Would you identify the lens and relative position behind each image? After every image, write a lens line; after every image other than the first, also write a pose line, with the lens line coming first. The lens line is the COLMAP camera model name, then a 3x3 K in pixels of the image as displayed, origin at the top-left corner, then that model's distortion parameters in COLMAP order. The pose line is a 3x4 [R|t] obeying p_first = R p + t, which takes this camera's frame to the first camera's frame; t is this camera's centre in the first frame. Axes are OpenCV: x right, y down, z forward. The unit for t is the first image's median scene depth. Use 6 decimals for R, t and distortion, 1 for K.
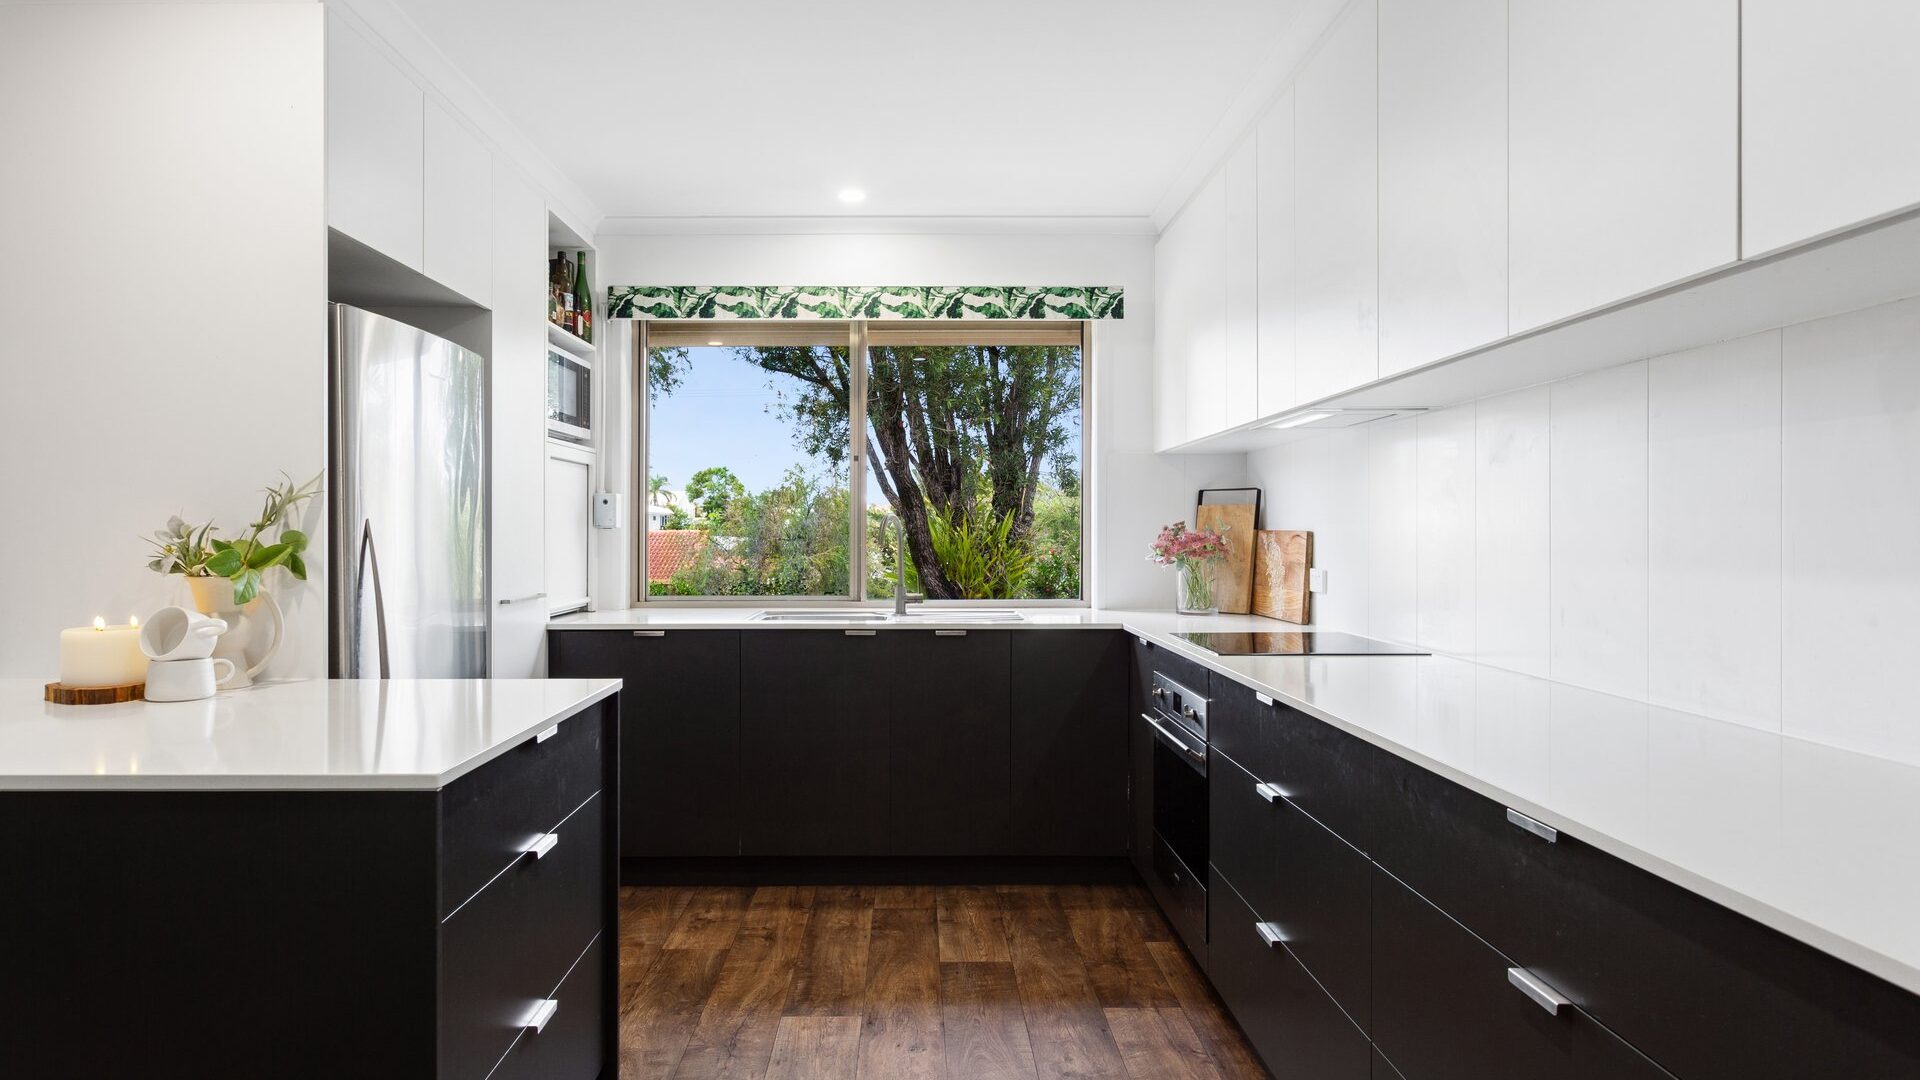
lens RADIAL K [[1202.9, 0, 953.0], [0, 1202.9, 537.0], [0, 0, 1]] dist [-0.000385, -0.000022]
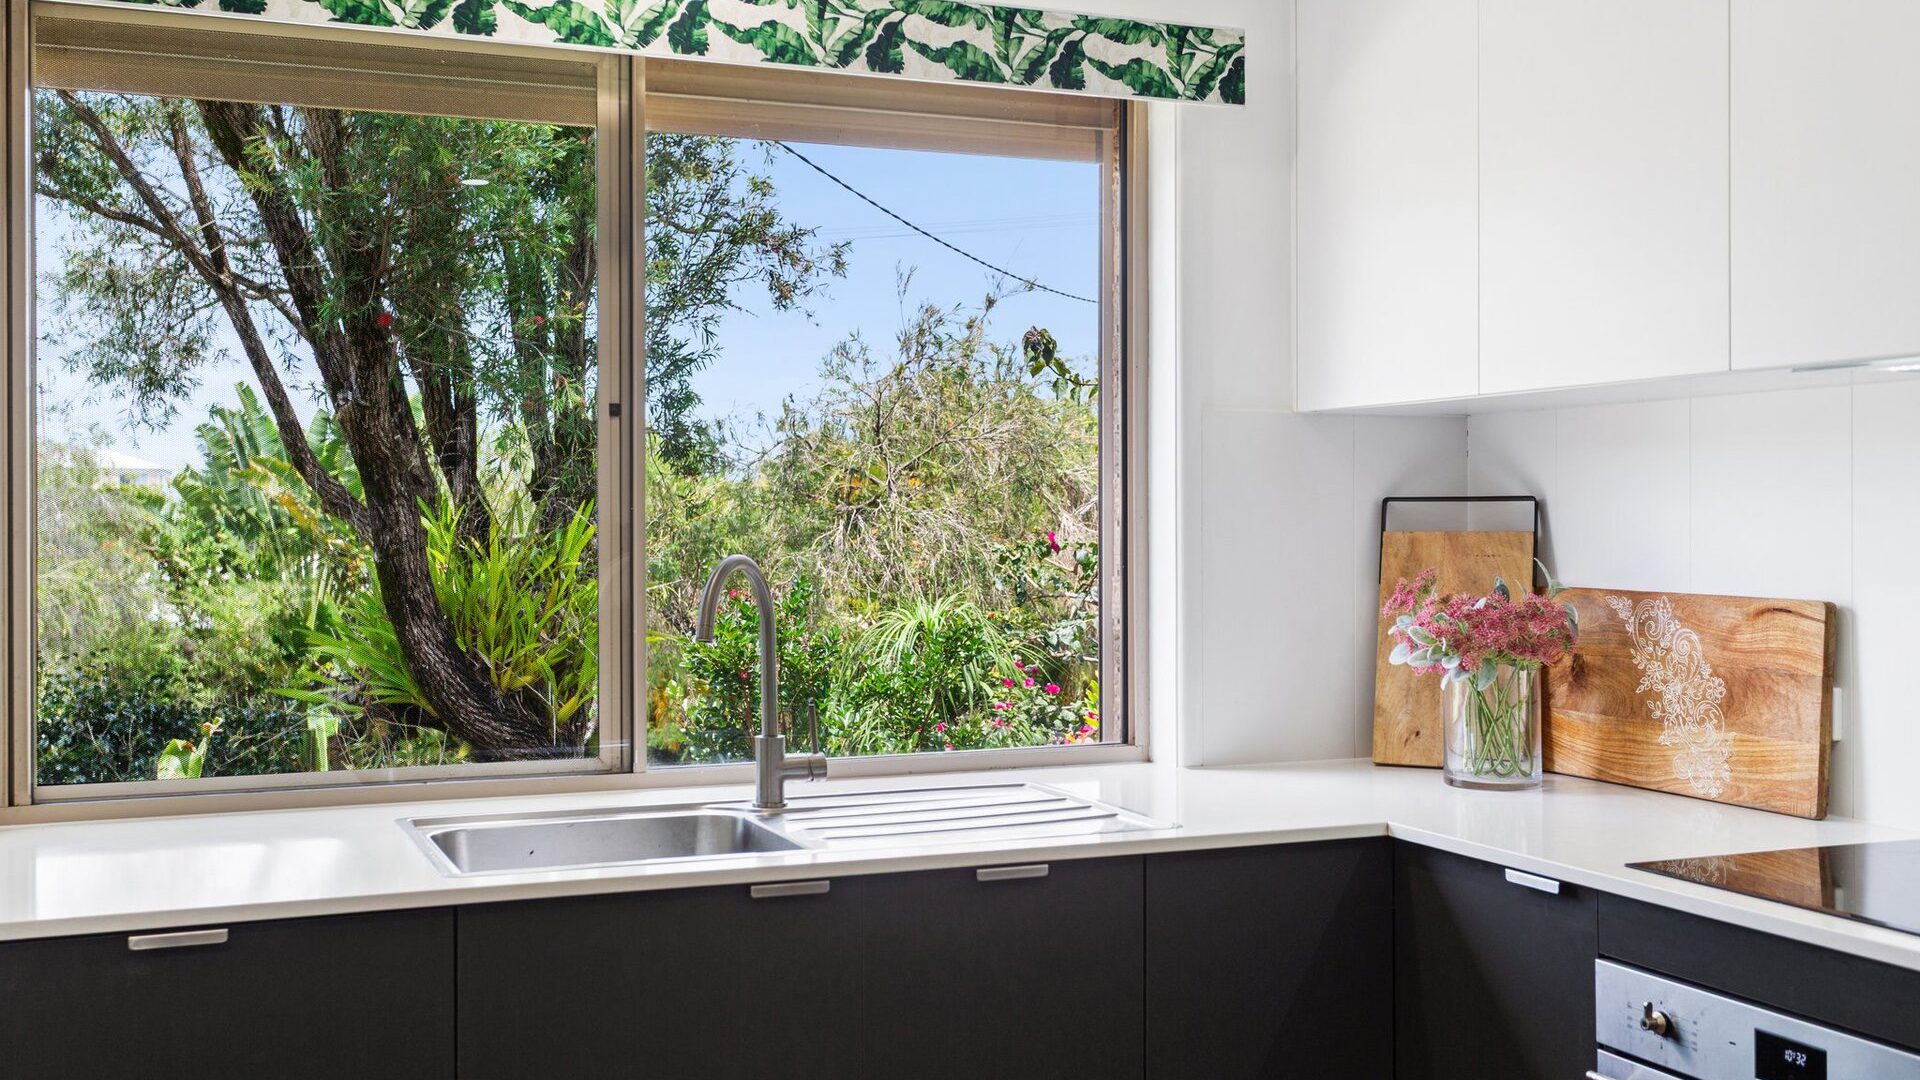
lens RADIAL K [[1986.7, 0, 961.7], [0, 1986.7, 540.3], [0, 0, 1]] dist [0.025291, 0.000000]
pose [[0.928129, -0.005860, 0.372212, -0.225501], [0.002387, 0.999949, 0.009791, -0.029954], [-0.372250, -0.008199, 0.928096, 0.363450]]
